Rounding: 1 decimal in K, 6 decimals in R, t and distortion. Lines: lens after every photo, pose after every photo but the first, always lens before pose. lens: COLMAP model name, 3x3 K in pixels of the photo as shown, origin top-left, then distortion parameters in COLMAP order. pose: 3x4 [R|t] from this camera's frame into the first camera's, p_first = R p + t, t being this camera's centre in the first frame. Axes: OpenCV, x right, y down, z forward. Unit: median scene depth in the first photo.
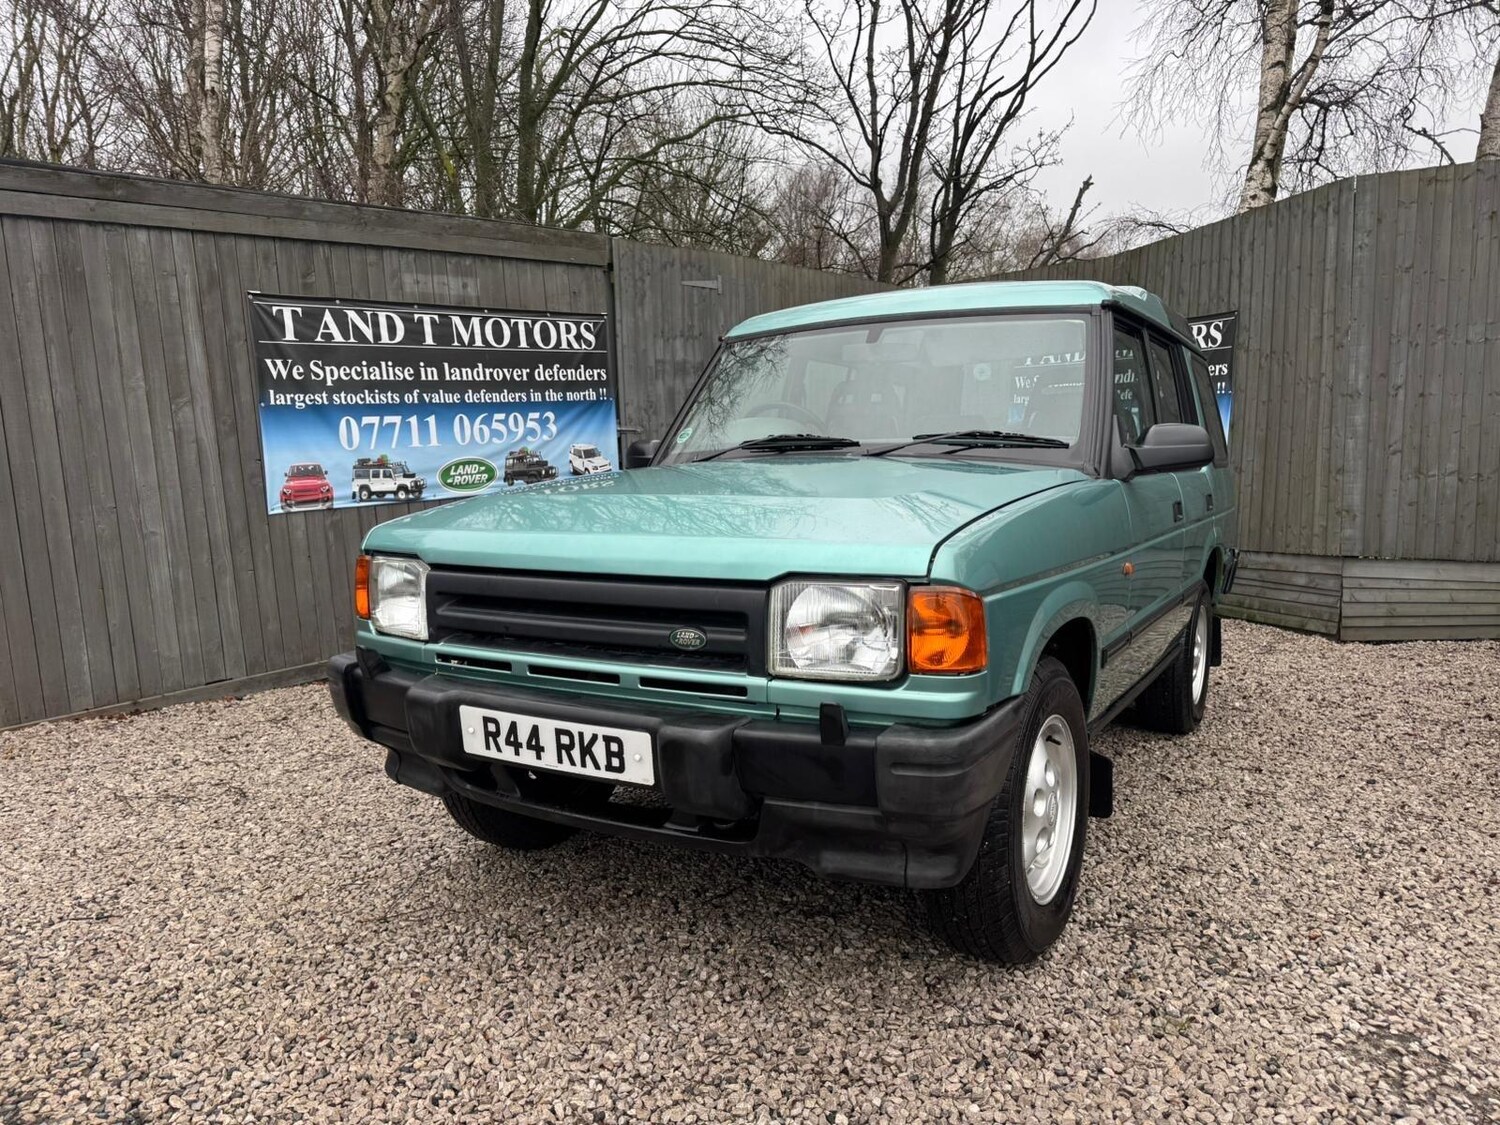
lens RADIAL K [[1050.5, 0, 748.1], [0, 1050.5, 564.6], [0, 0, 1]] dist [0.019125, -0.020589]
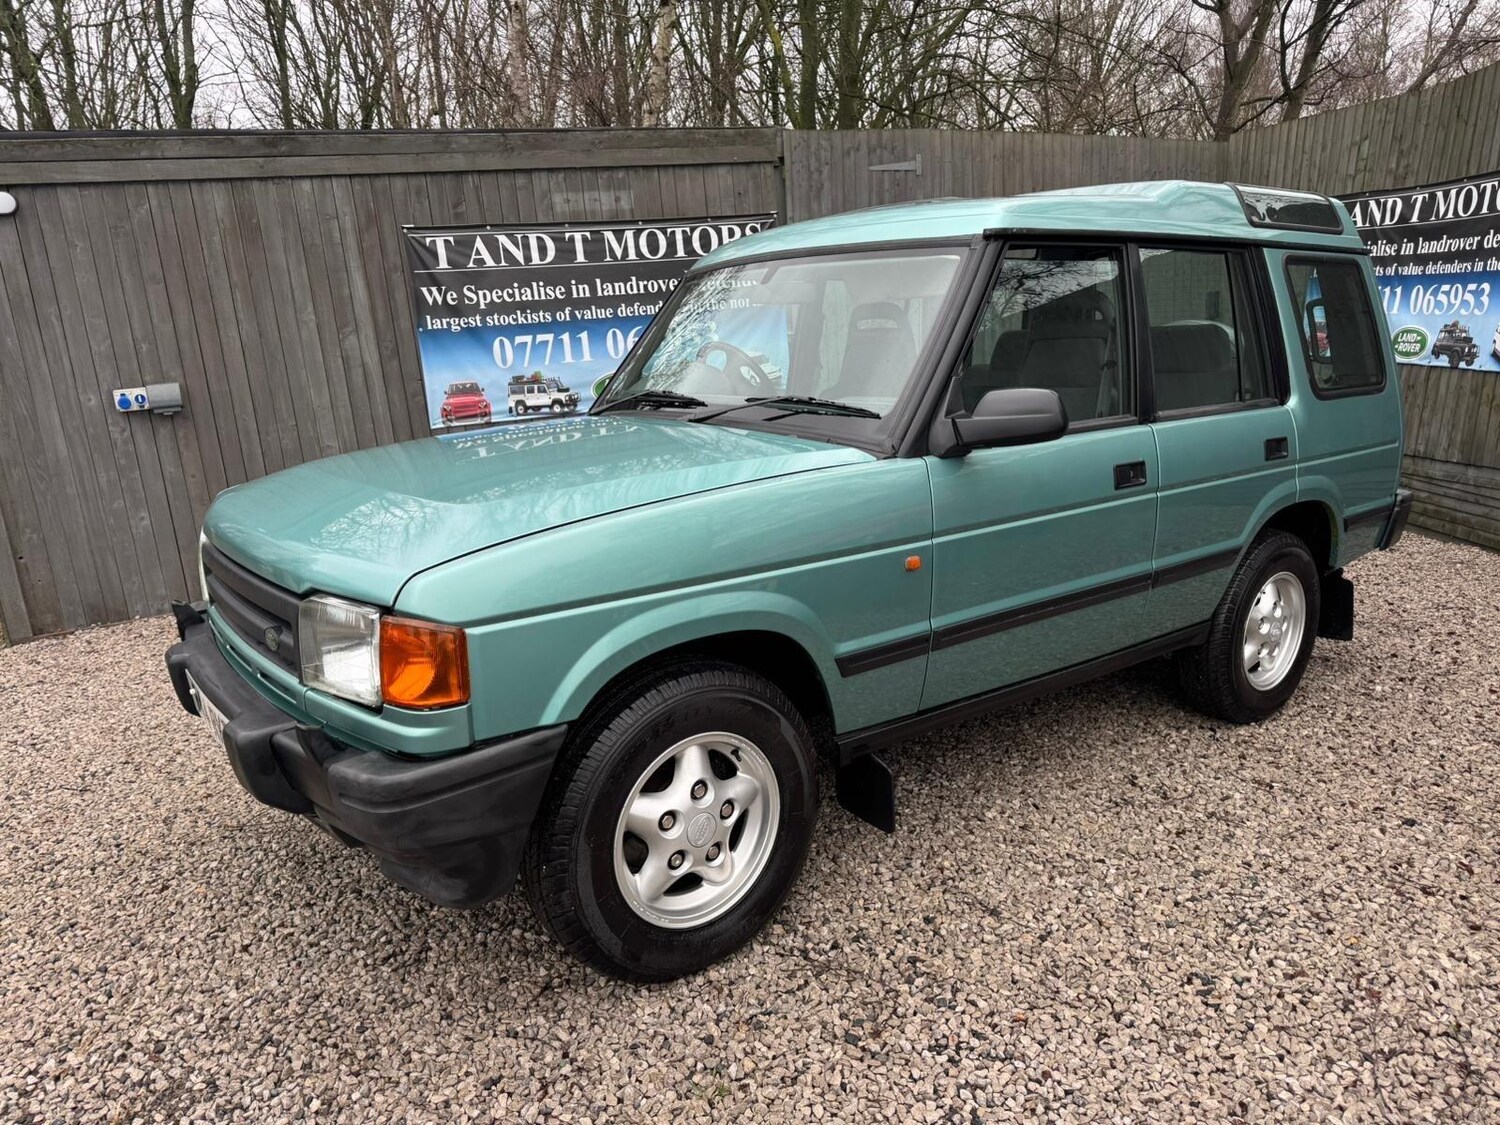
lens RADIAL K [[1045.2, 0, 752.0], [0, 1045.2, 565.6], [0, 0, 1]] dist [0.035331, -0.041356]
pose [[0.927115, 0.062453, -0.369538, 0.301120], [-0.014801, 0.991350, 0.130406, -0.057156], [0.374485, -0.115432, 0.920020, 0.085381]]
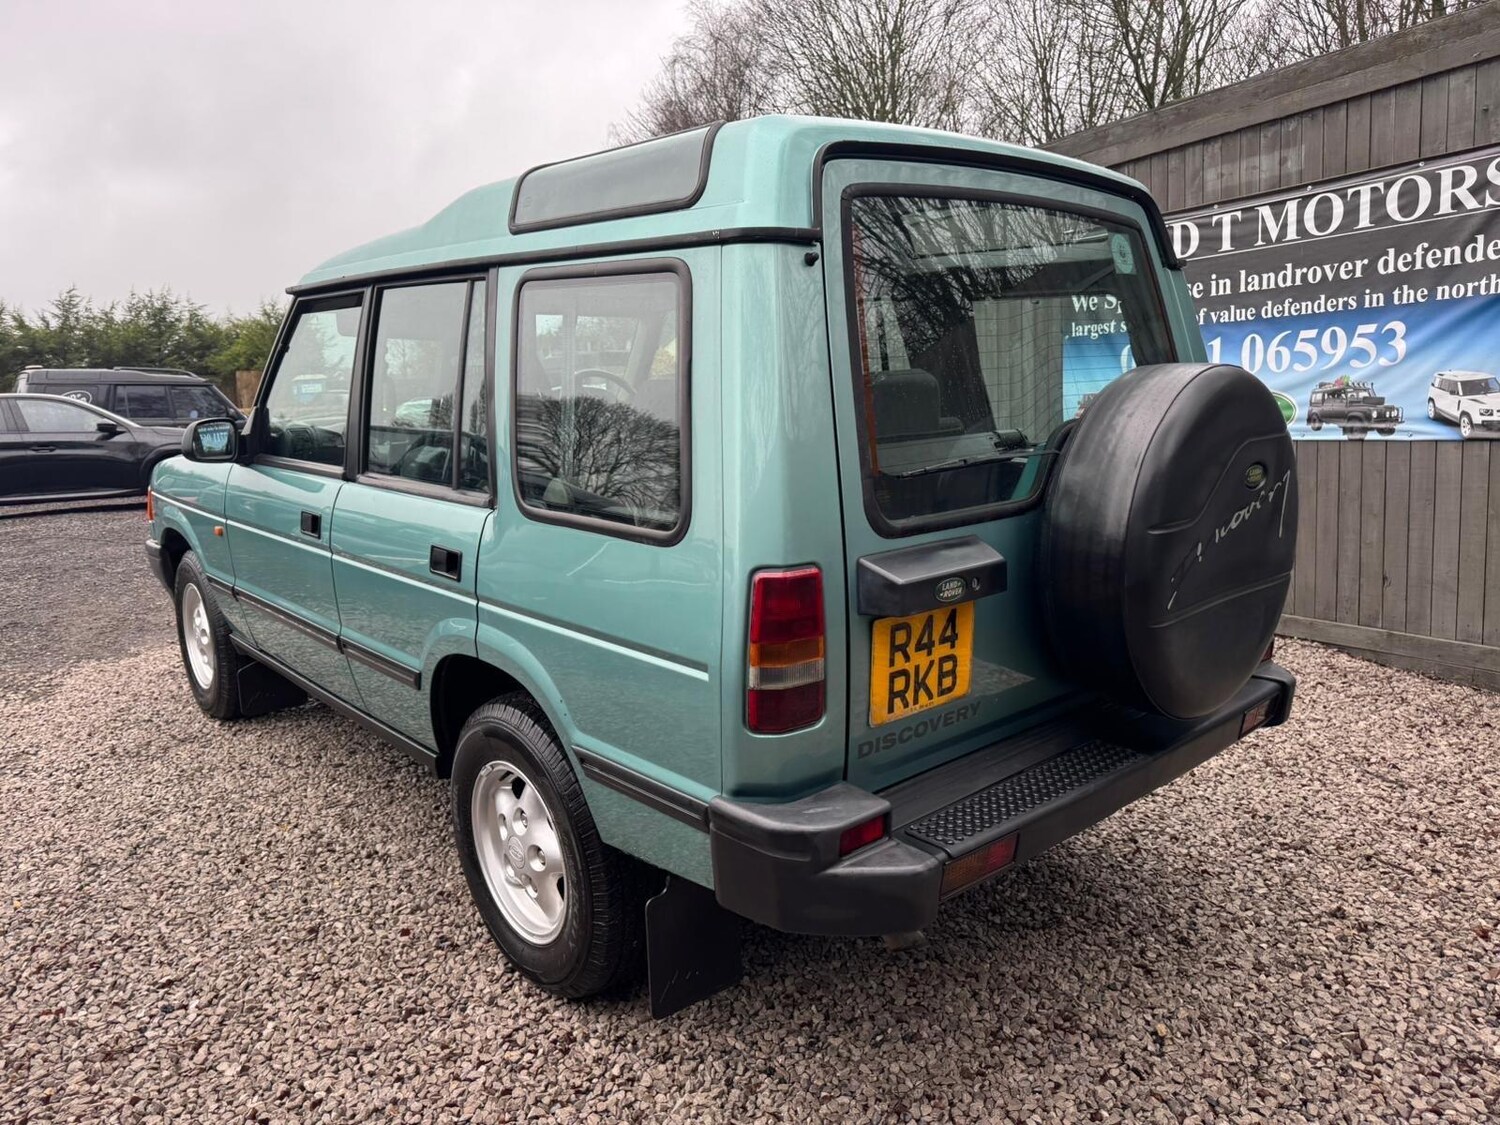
lens RADIAL K [[1057.6, 0, 749.8], [0, 1057.6, 573.1], [0, 0, 1]] dist [0.005941, -0.005949]
pose [[-0.283640, 0.191781, -0.939558, 0.737343], [-0.085677, 0.970810, 0.224025, -0.137860], [0.955096, 0.144041, -0.258929, 1.048181]]
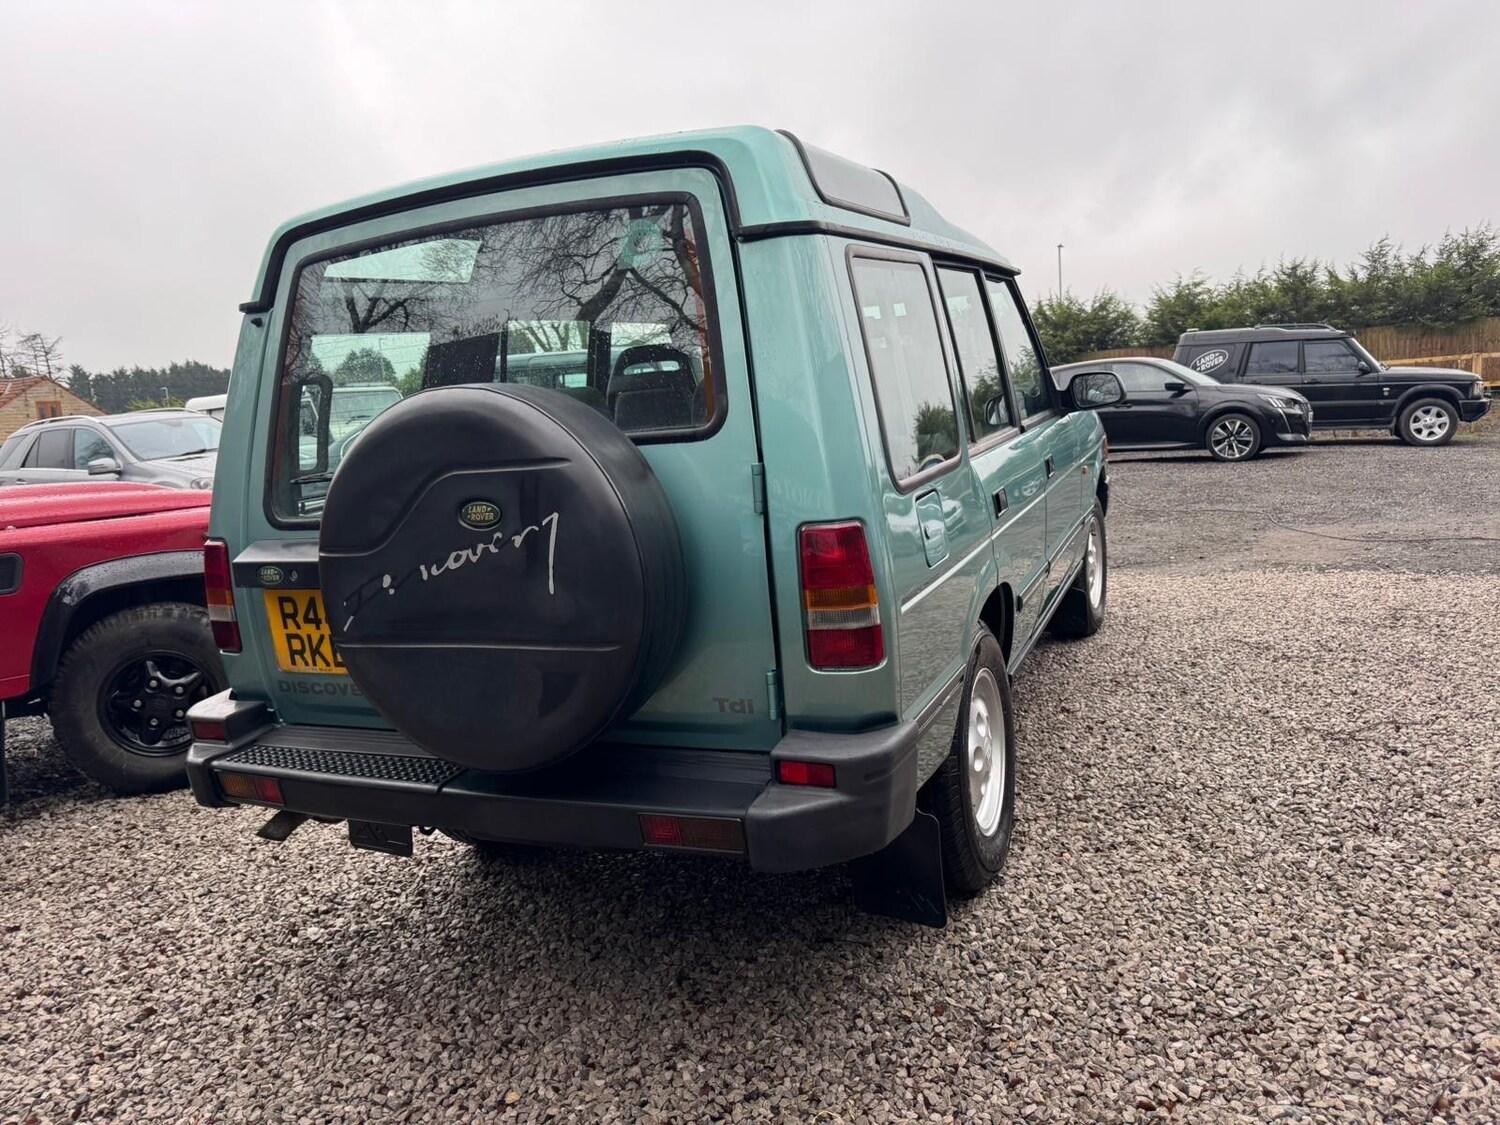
lens RADIAL K [[1058.8, 0, 764.6], [0, 1058.8, 565.1], [0, 0, 1]] dist [0.004866, -0.005428]
pose [[-0.985722, 0.106866, -0.130122, 0.257315], [0.067218, 0.958280, 0.277816, -0.172609], [0.154382, 0.265103, -0.951781, 1.463591]]
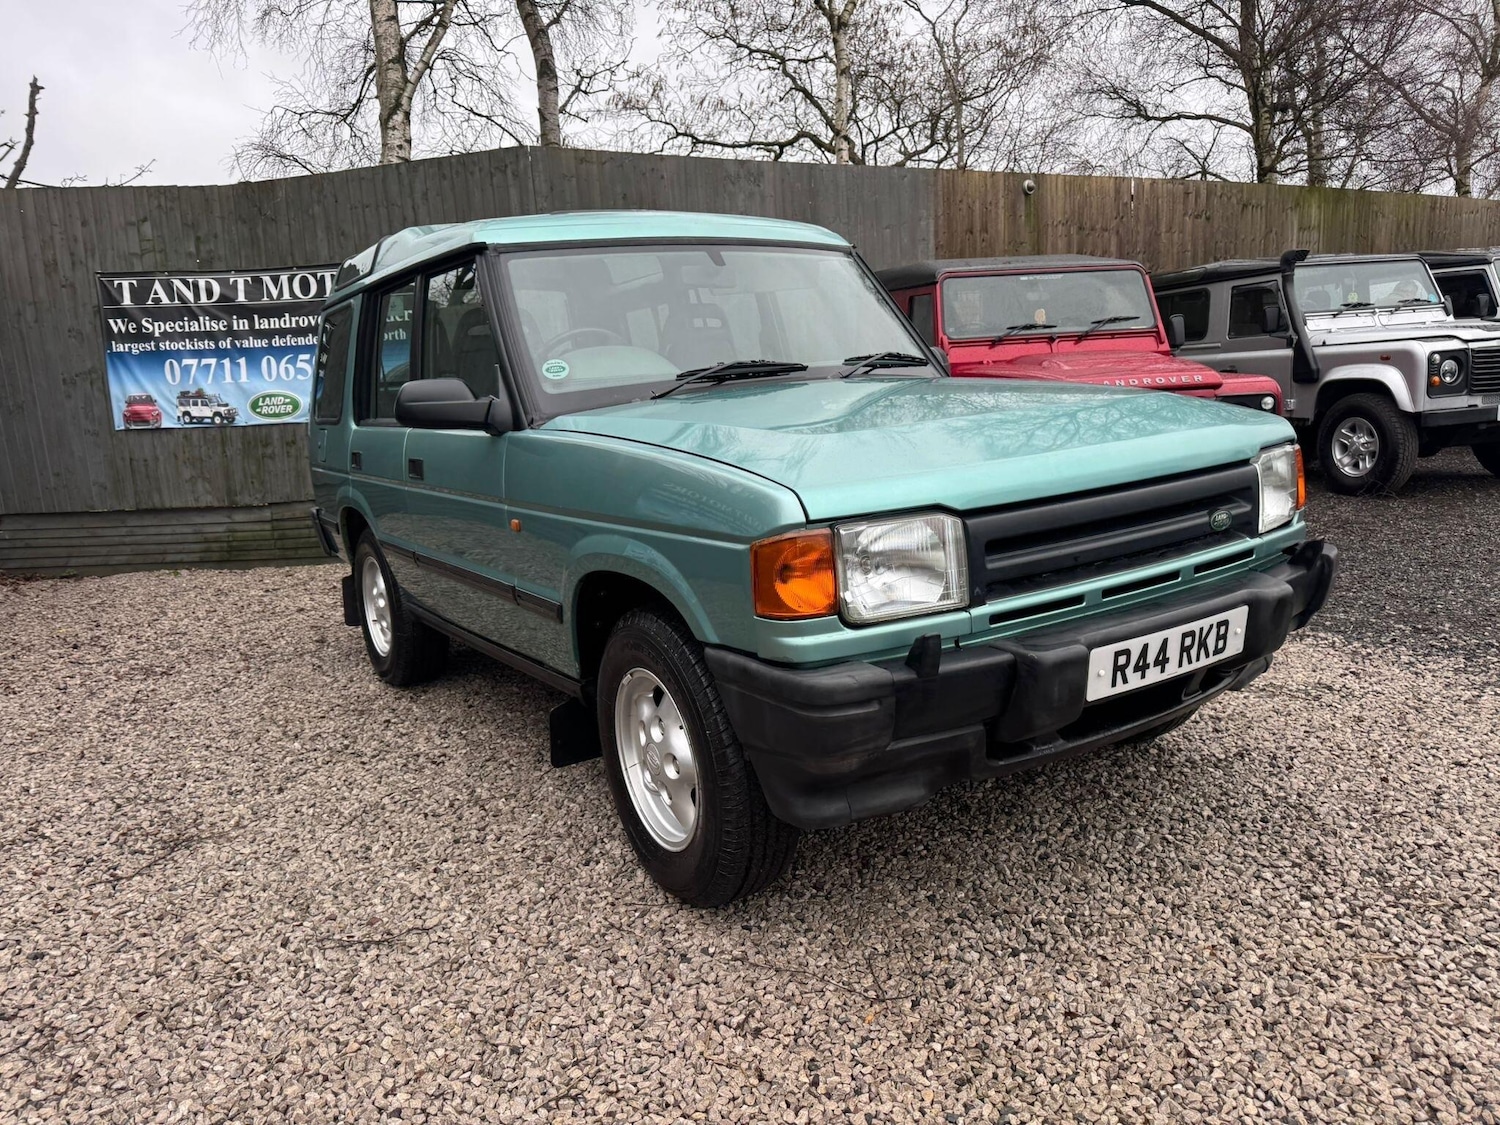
lens RADIAL K [[1093.4, 0, 678.2], [0, 1093.4, 569.1], [0, 0, 1]] dist [0.004375, -0.006449]
pose [[0.487133, -0.182751, 0.853992, -0.524545], [0.156854, 0.980268, 0.120301, -0.042840], [-0.859126, 0.075349, 0.506186, 0.353933]]
